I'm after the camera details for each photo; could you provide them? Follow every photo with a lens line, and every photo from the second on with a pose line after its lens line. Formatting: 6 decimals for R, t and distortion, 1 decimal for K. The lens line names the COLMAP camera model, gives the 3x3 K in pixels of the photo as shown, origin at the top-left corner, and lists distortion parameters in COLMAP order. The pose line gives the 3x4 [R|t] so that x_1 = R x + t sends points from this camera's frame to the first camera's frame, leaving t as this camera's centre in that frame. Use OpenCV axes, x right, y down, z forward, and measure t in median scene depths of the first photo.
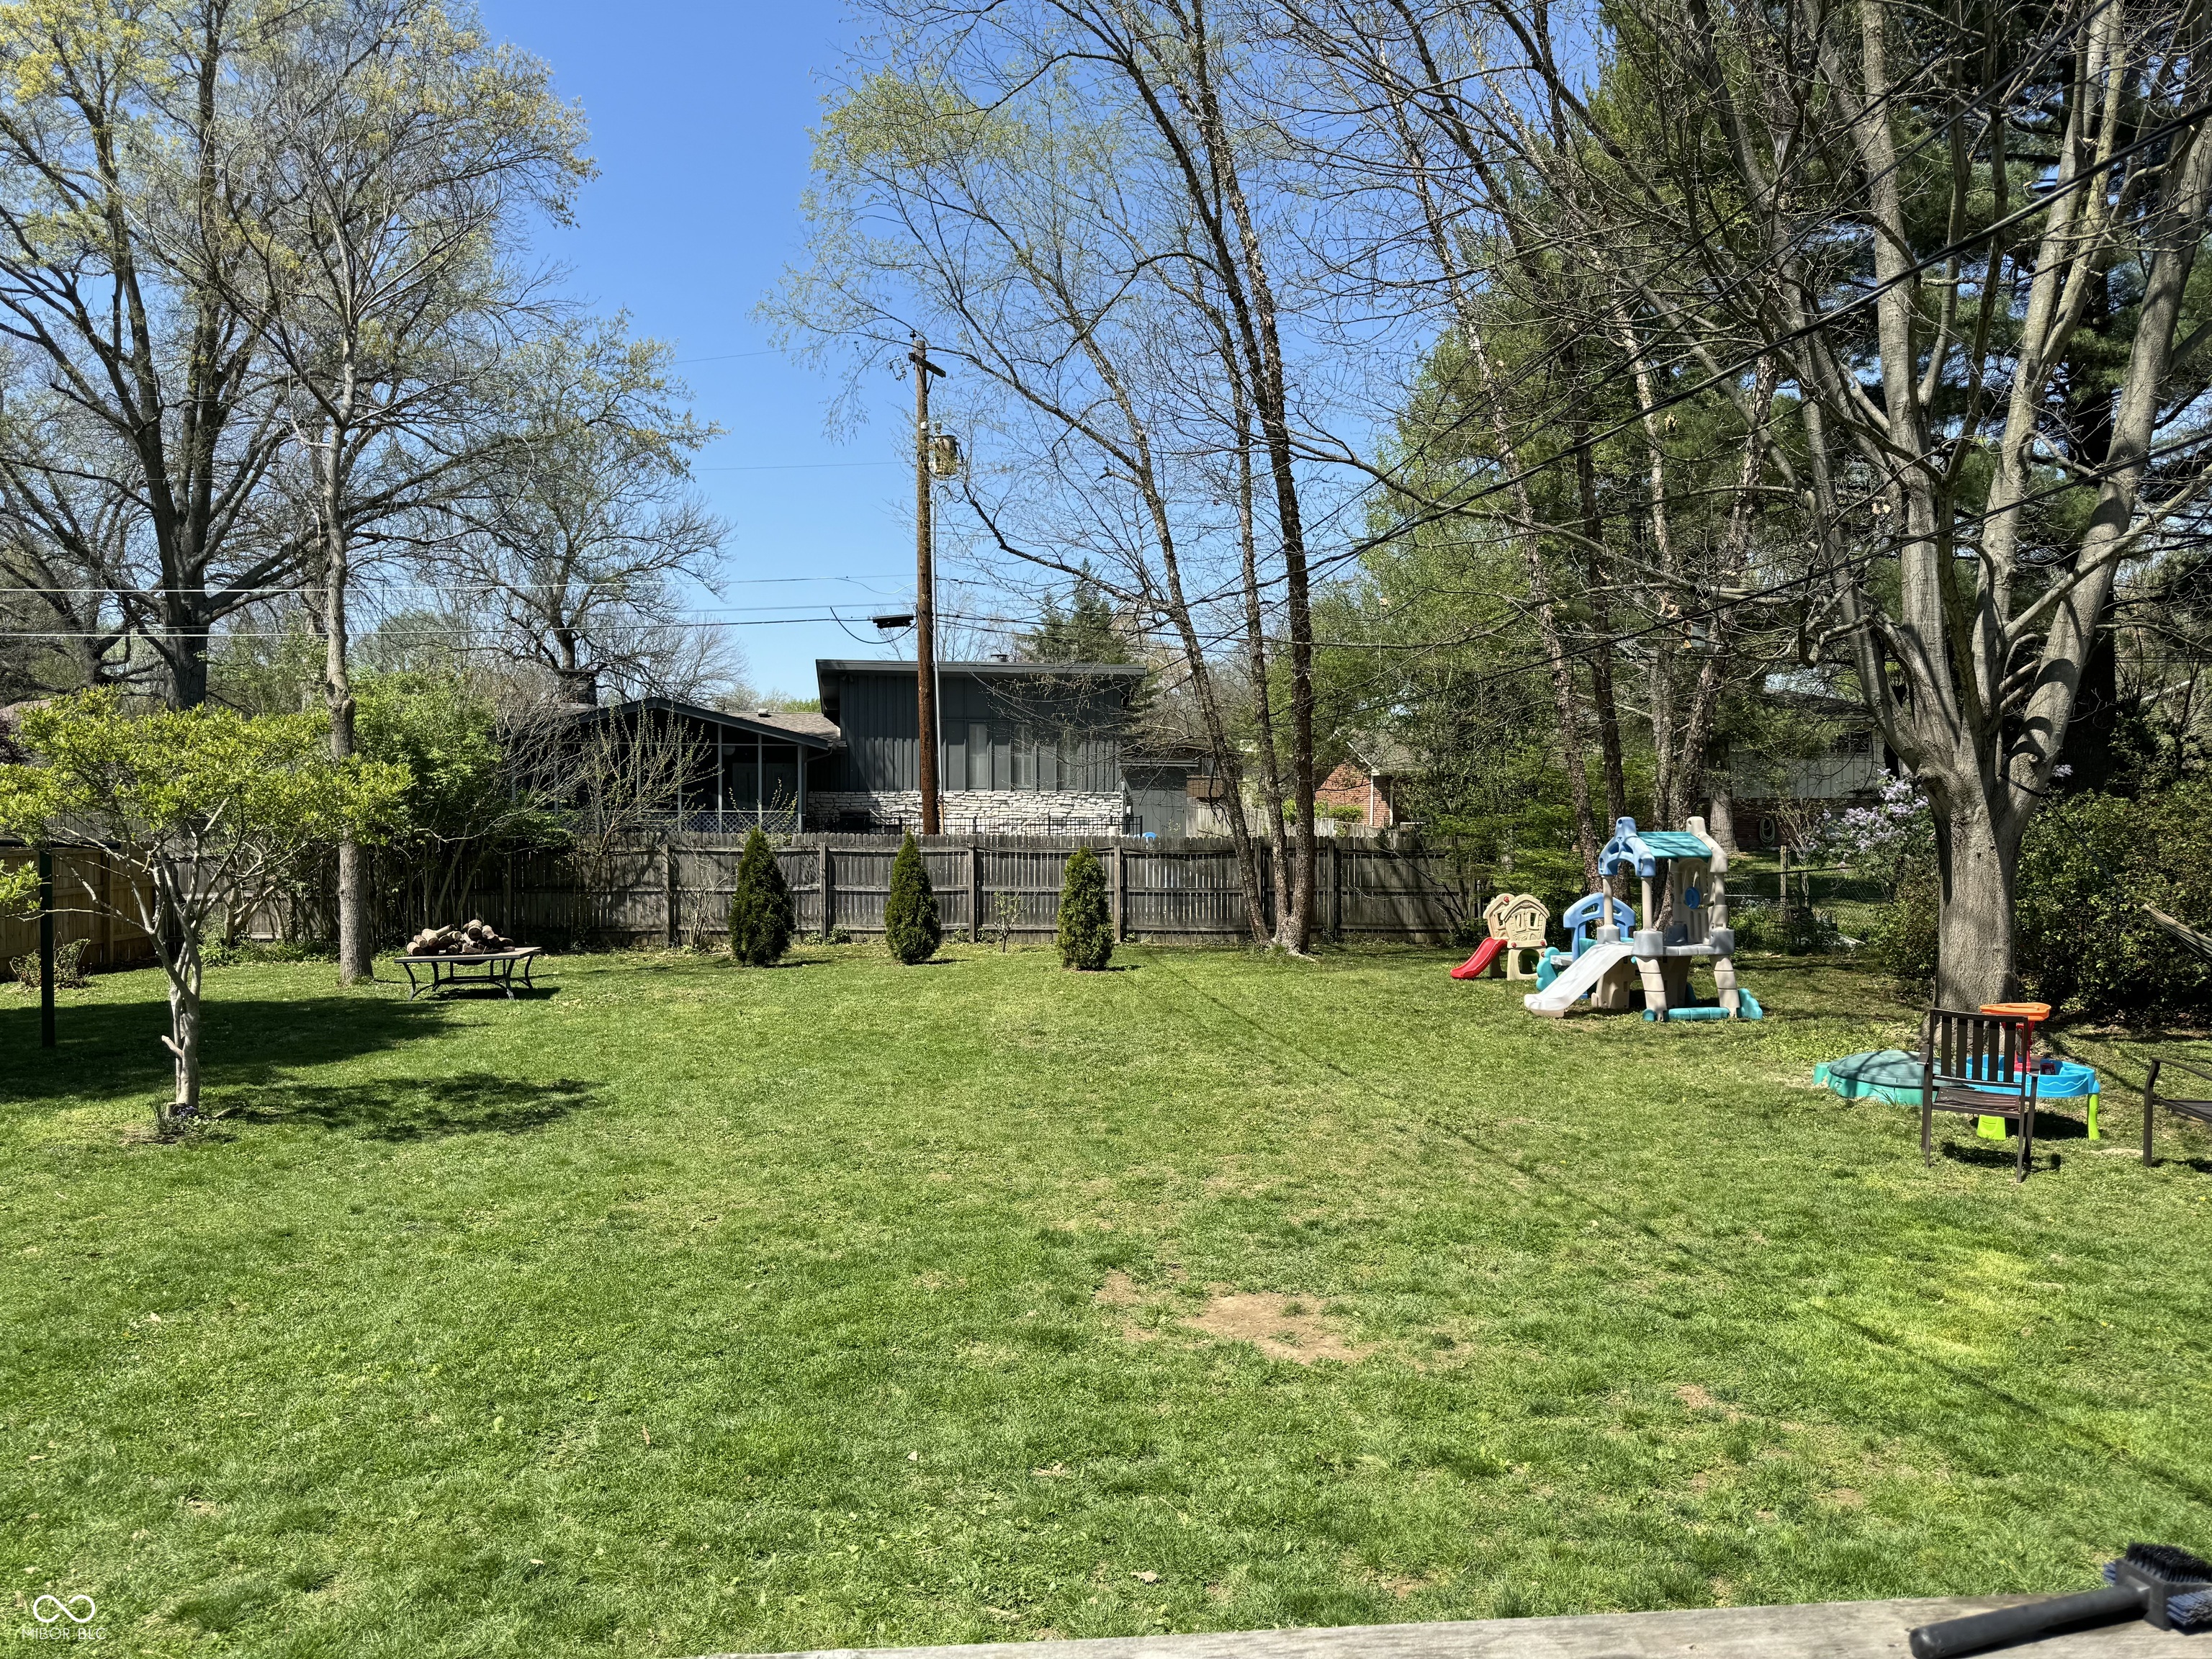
lens RADIAL K [[1556.4, 0, 1097.7], [0, 1556.4, 831.7], [0, 0, 1]] dist [-0.002033, -0.005666]
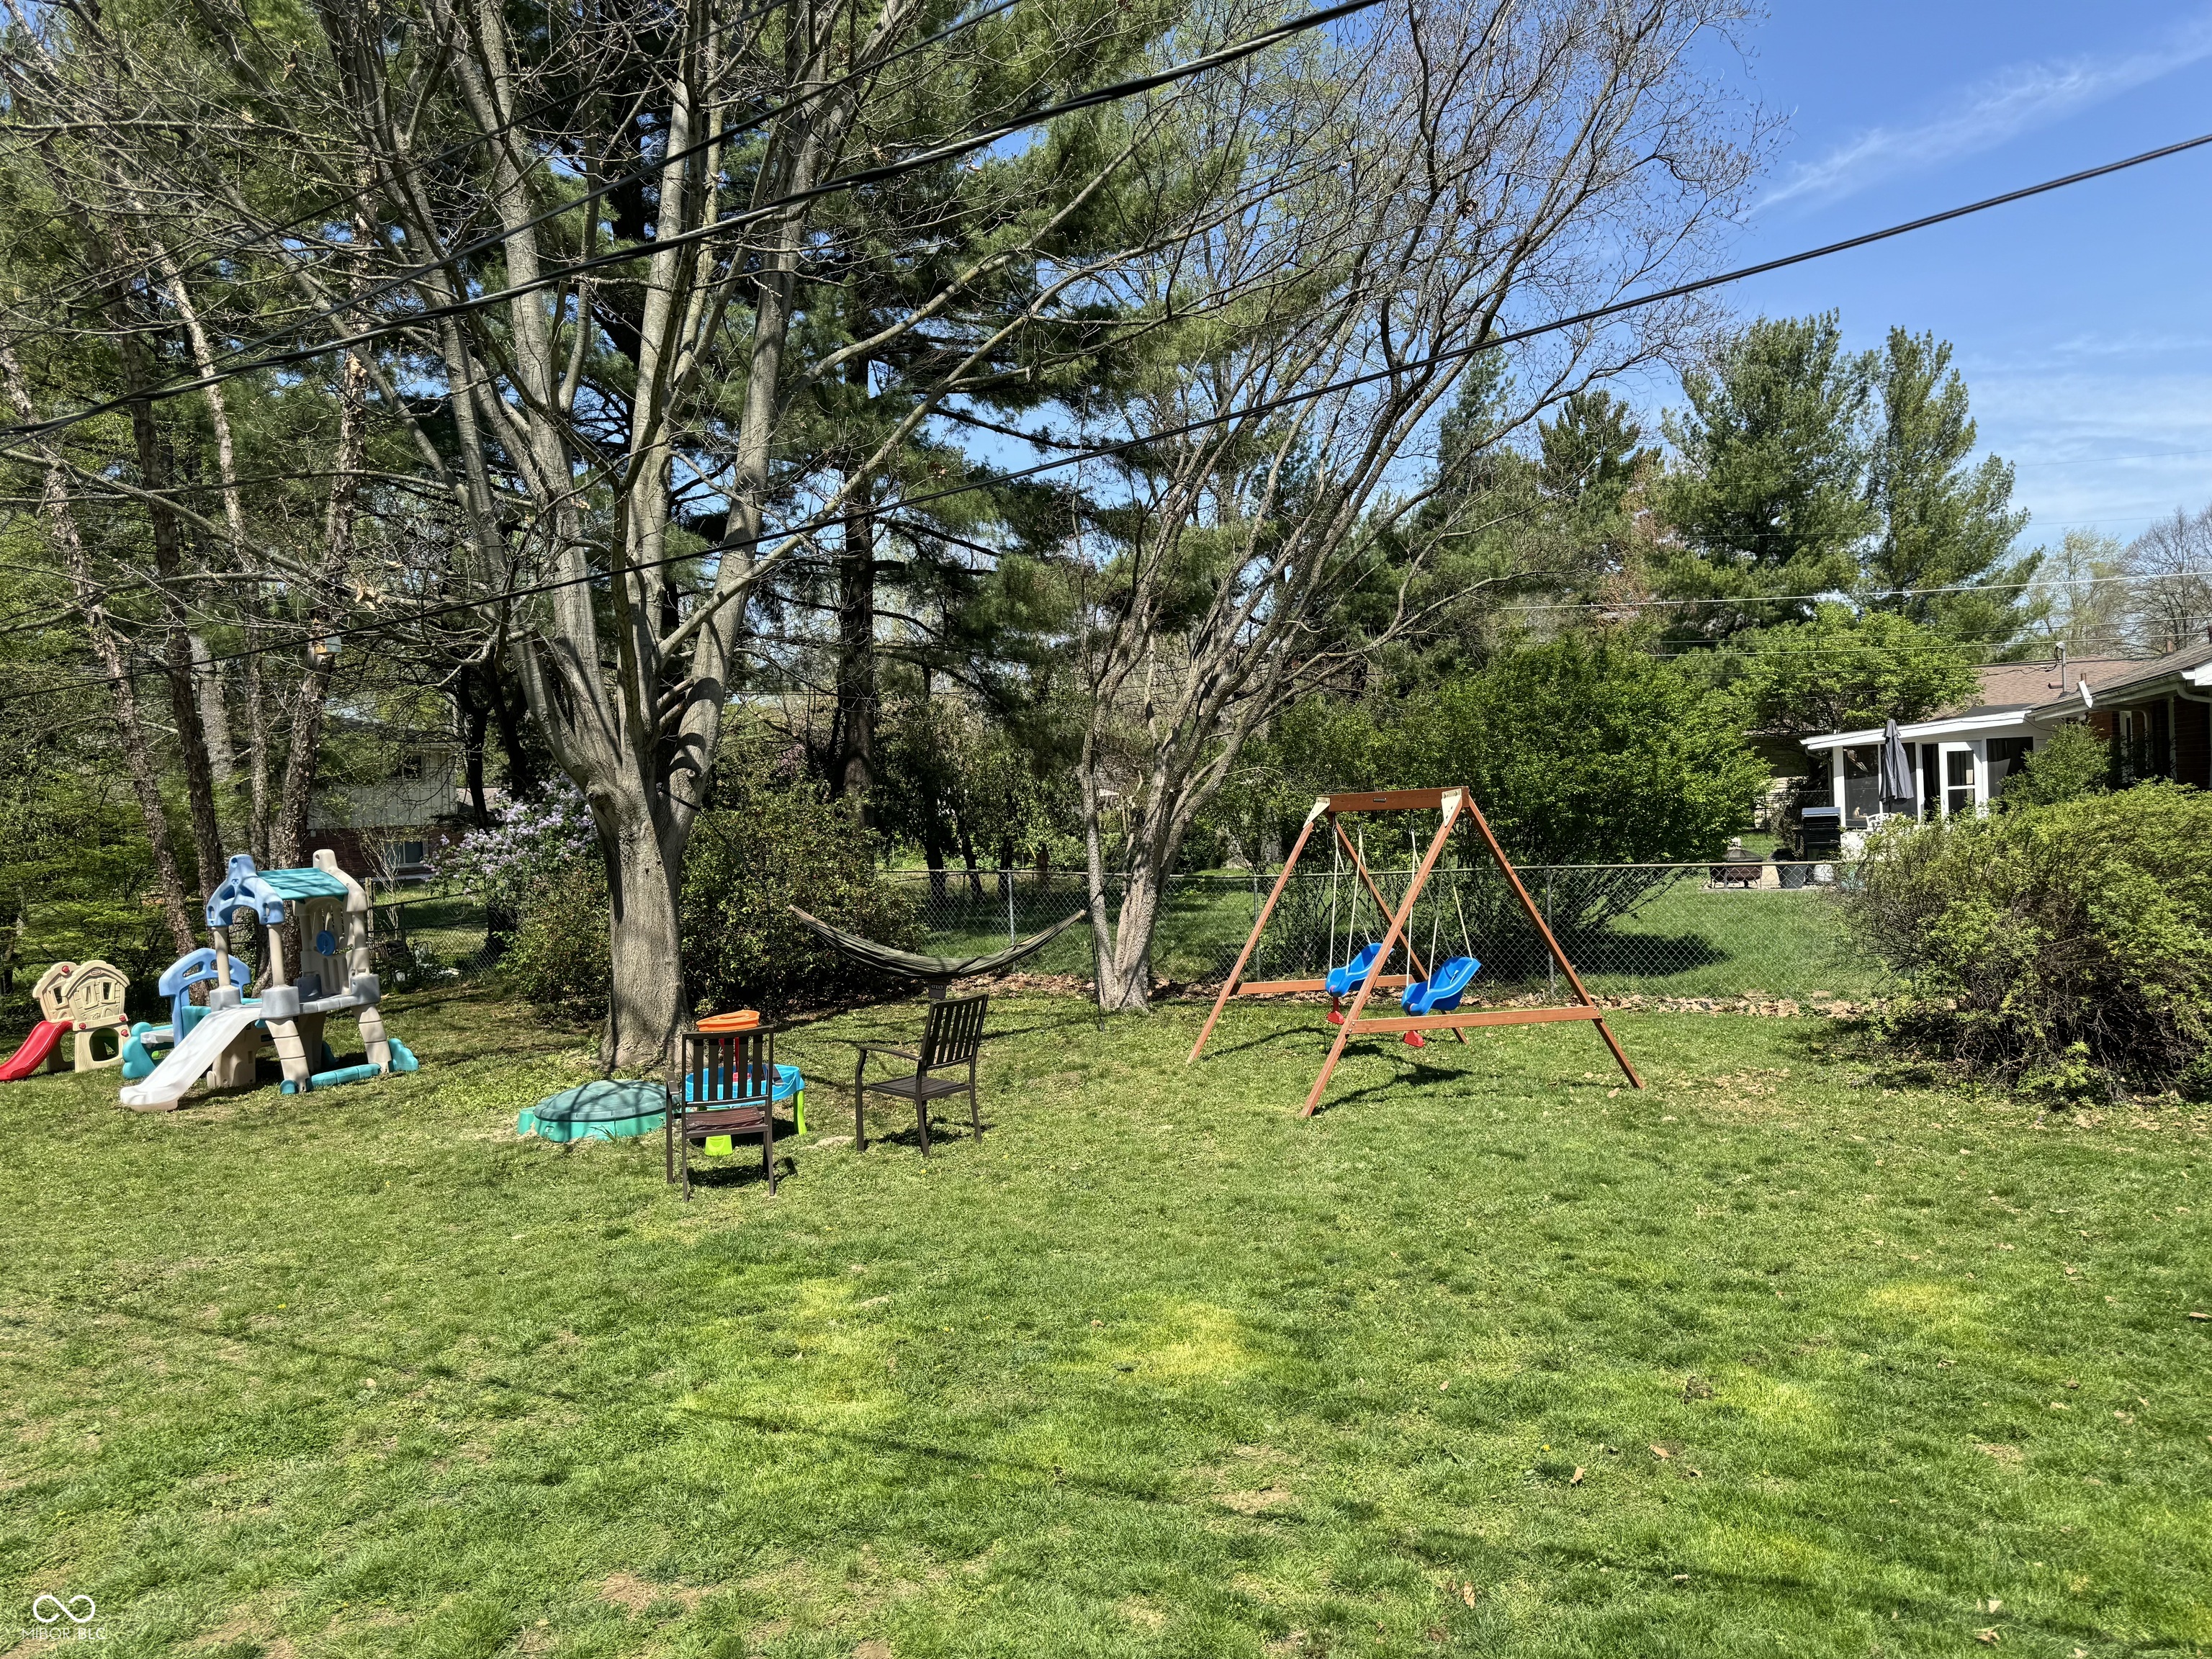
lens RADIAL K [[1558.7, 0, 1106.0], [0, 1558.7, 829.5], [0, 0, 1]] dist [0.079498, -0.090600]
pose [[0.635527, -0.045401, 0.770743, -0.018263], [0.060454, 0.998131, 0.008947, -0.002266], [-0.769708, 0.040908, 0.637084, 0.102334]]
